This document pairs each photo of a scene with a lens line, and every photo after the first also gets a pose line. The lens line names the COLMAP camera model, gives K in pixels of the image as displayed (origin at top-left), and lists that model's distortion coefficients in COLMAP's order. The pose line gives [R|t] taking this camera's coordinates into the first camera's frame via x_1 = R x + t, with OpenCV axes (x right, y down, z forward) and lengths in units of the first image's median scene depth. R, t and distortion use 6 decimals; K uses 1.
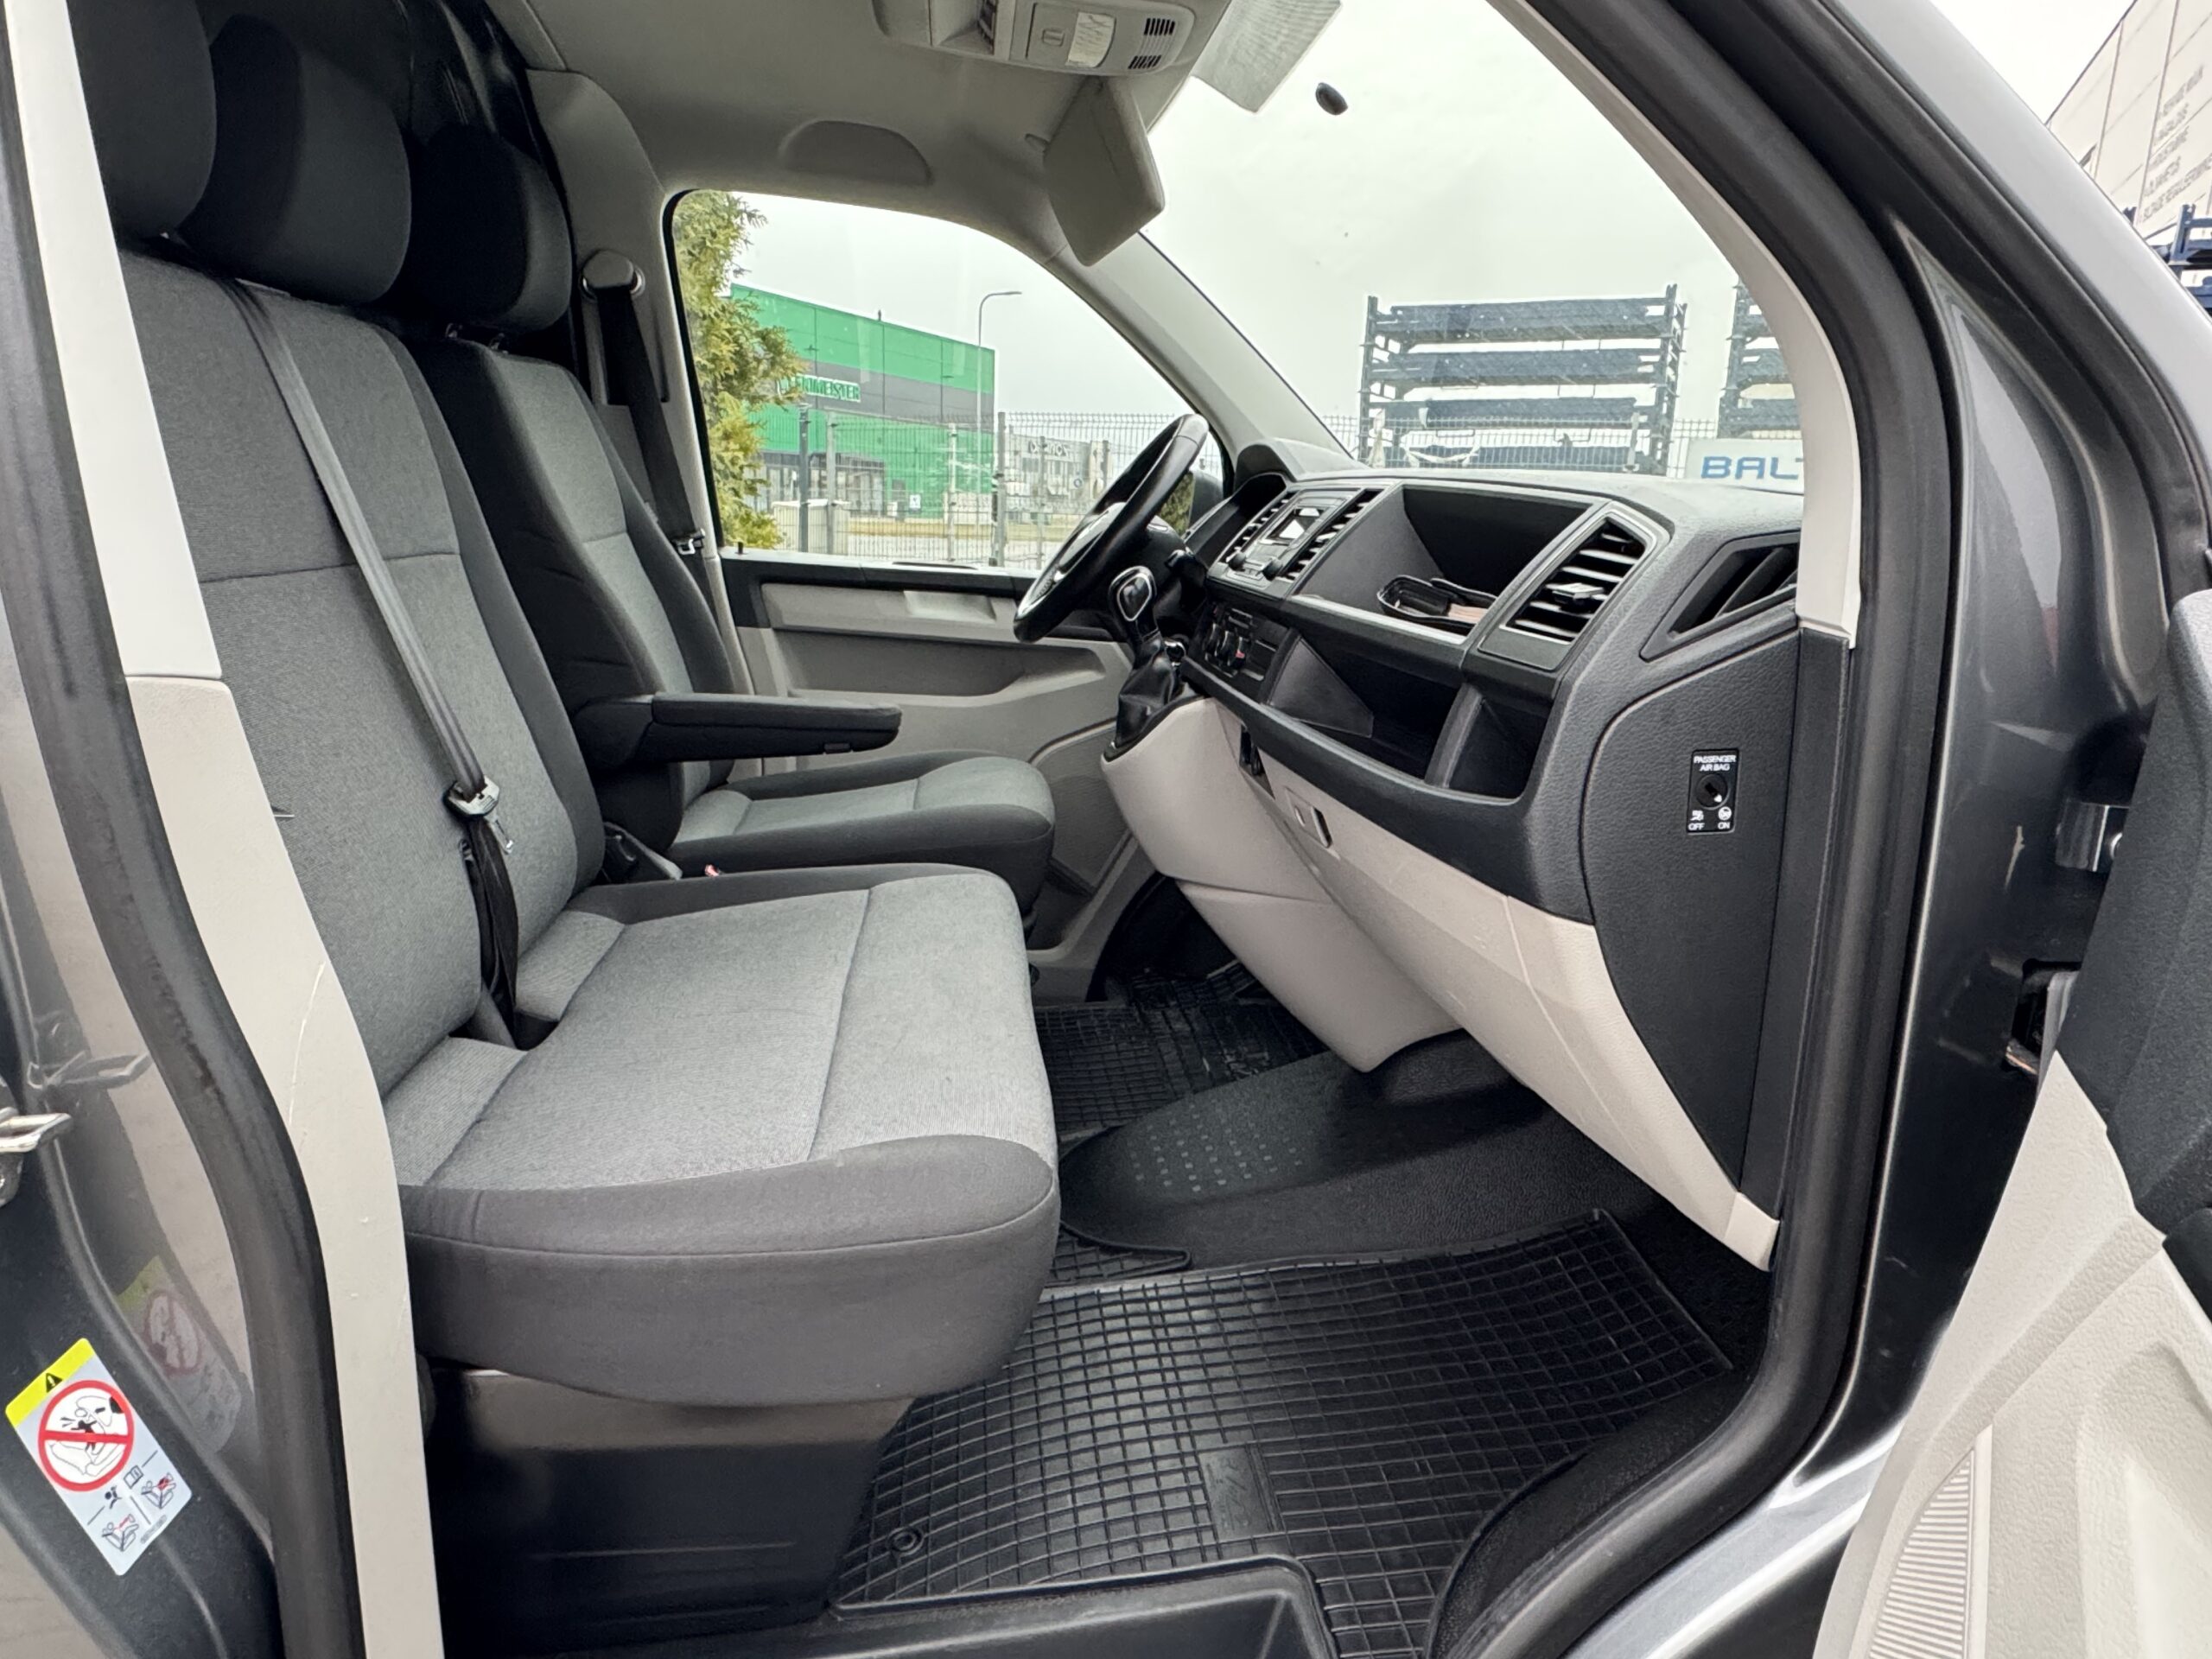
lens RADIAL K [[1342.6, 0, 1106.0], [0, 1342.6, 829.5], [0, 0, 1]] dist [-0.031280, 0.026207]
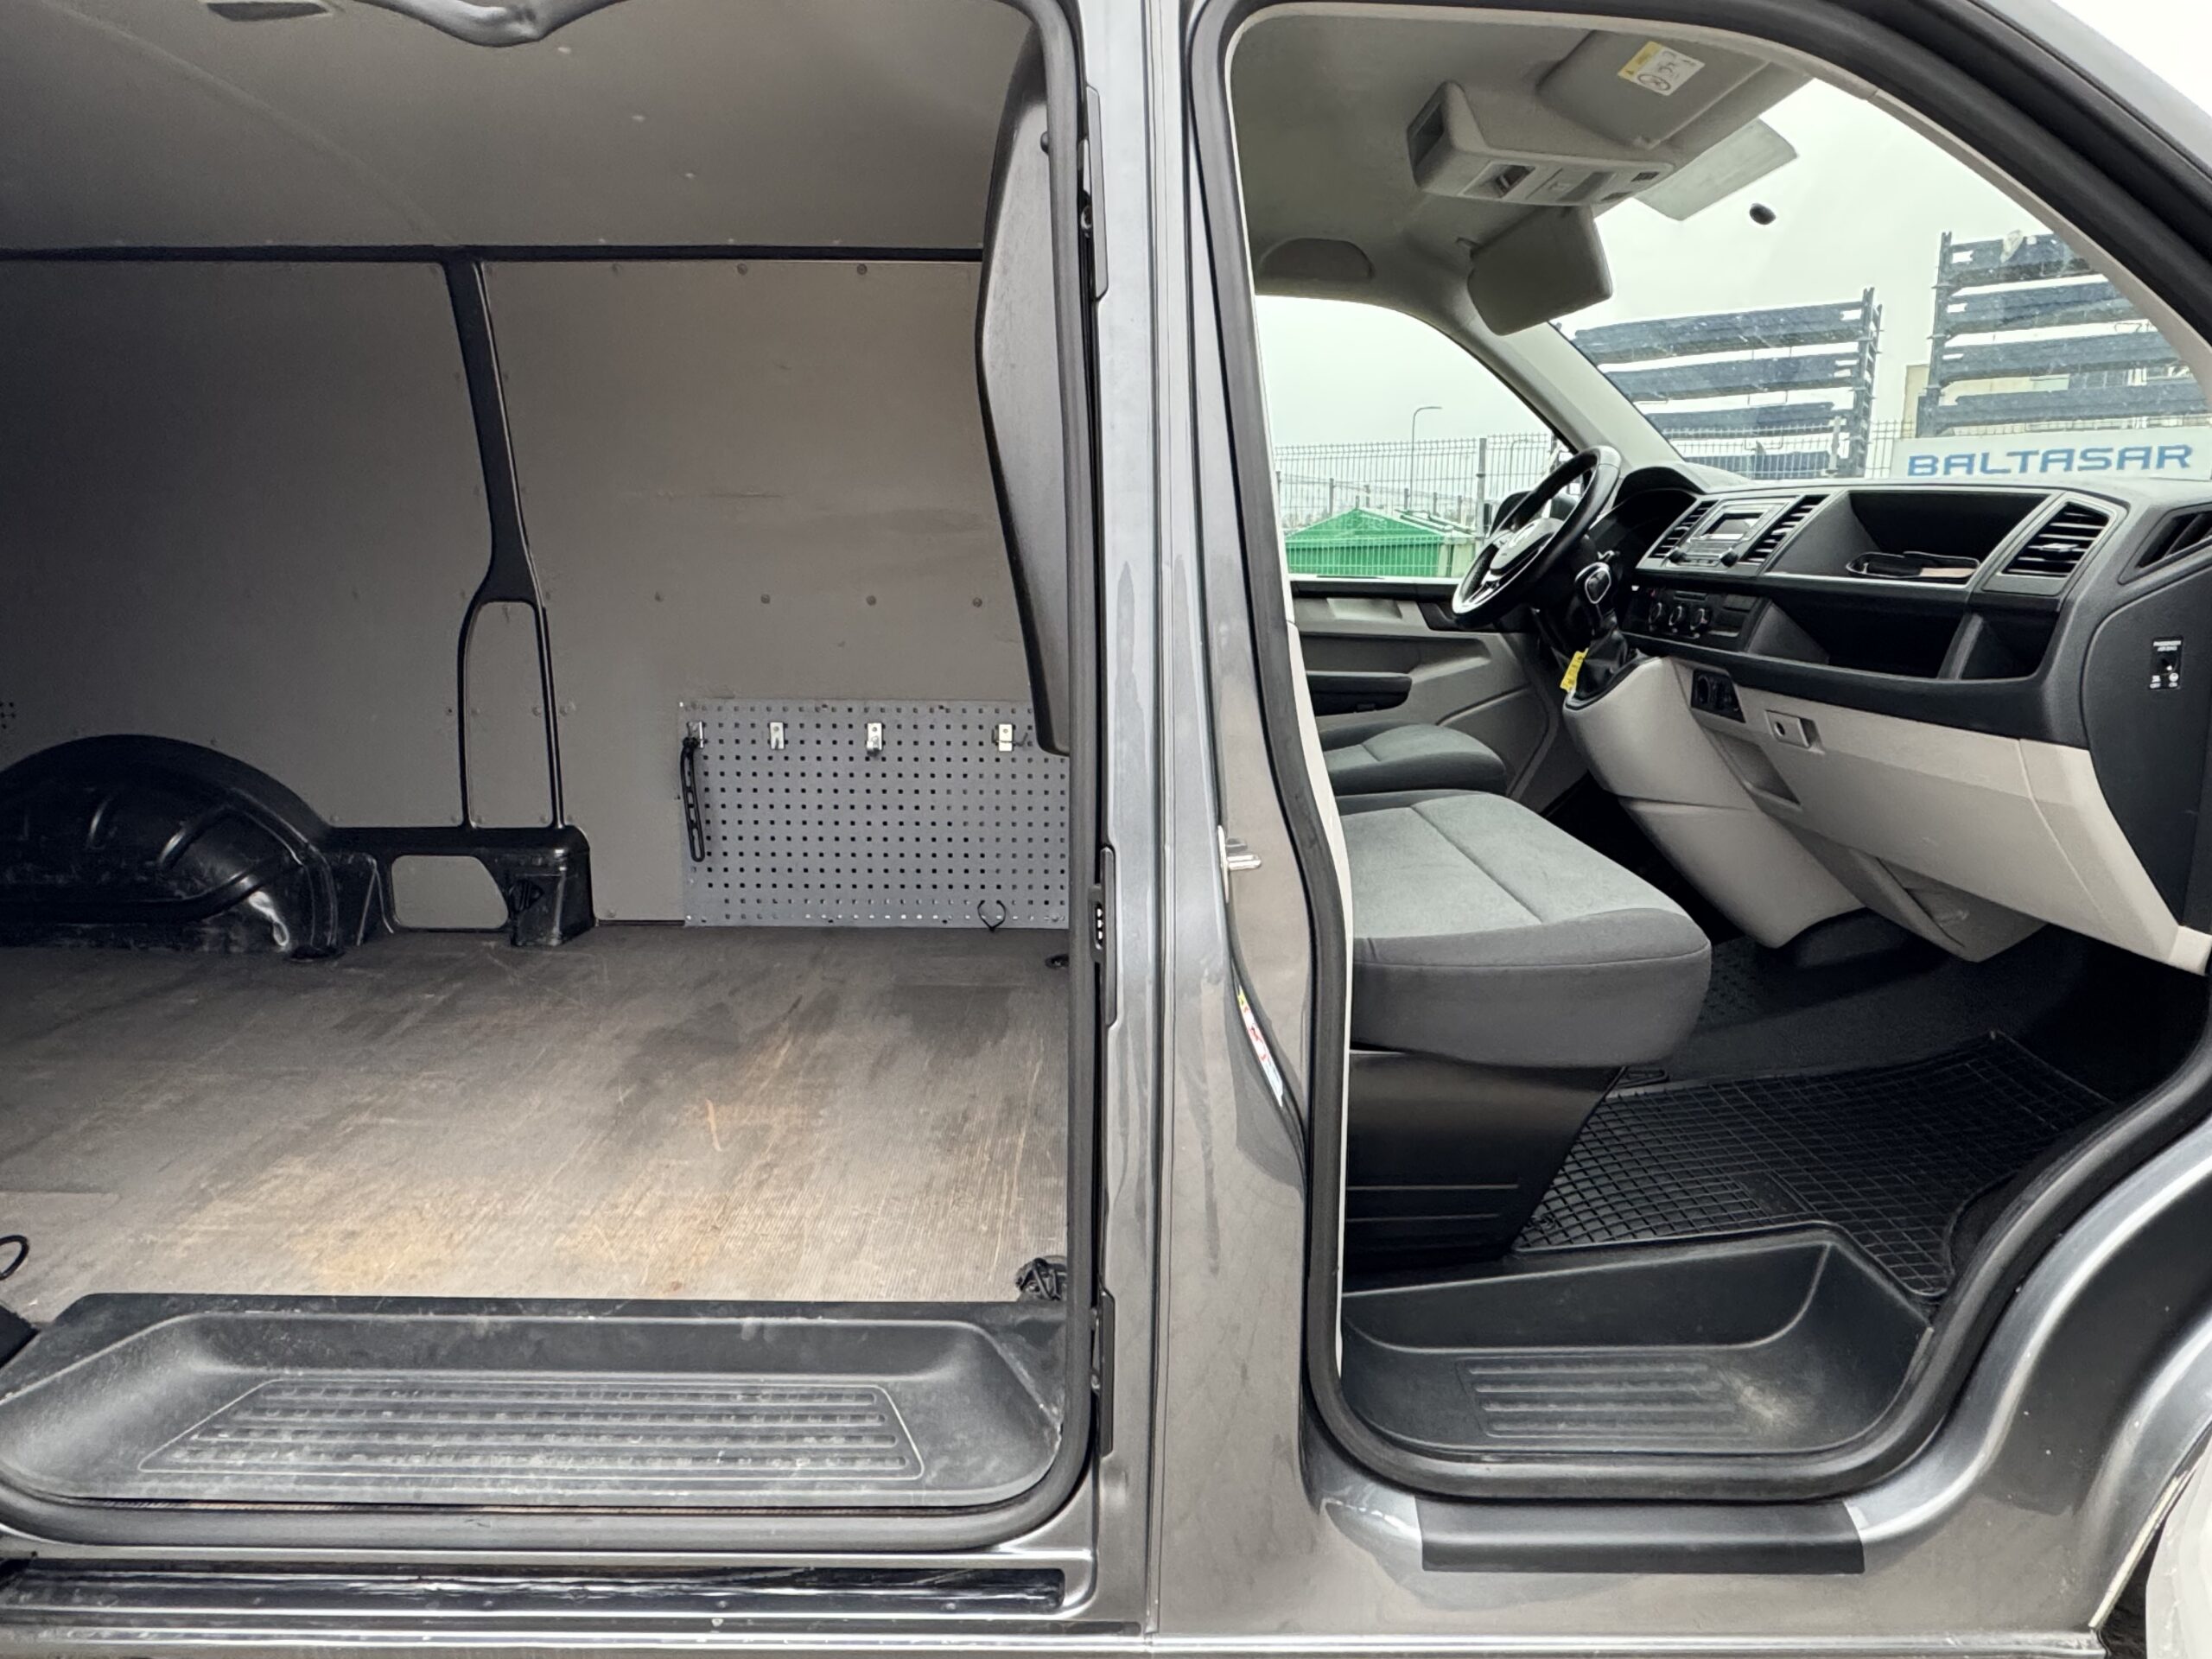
lens RADIAL K [[1342.6, 0, 1106.0], [0, 1342.6, 829.5], [0, 0, 1]] dist [-0.031280, 0.026207]
pose [[0.993753, -0.023315, -0.109135, -0.330150], [0.020698, 0.999472, -0.025054, 0.094004], [0.109661, 0.022639, 0.993711, -0.376739]]
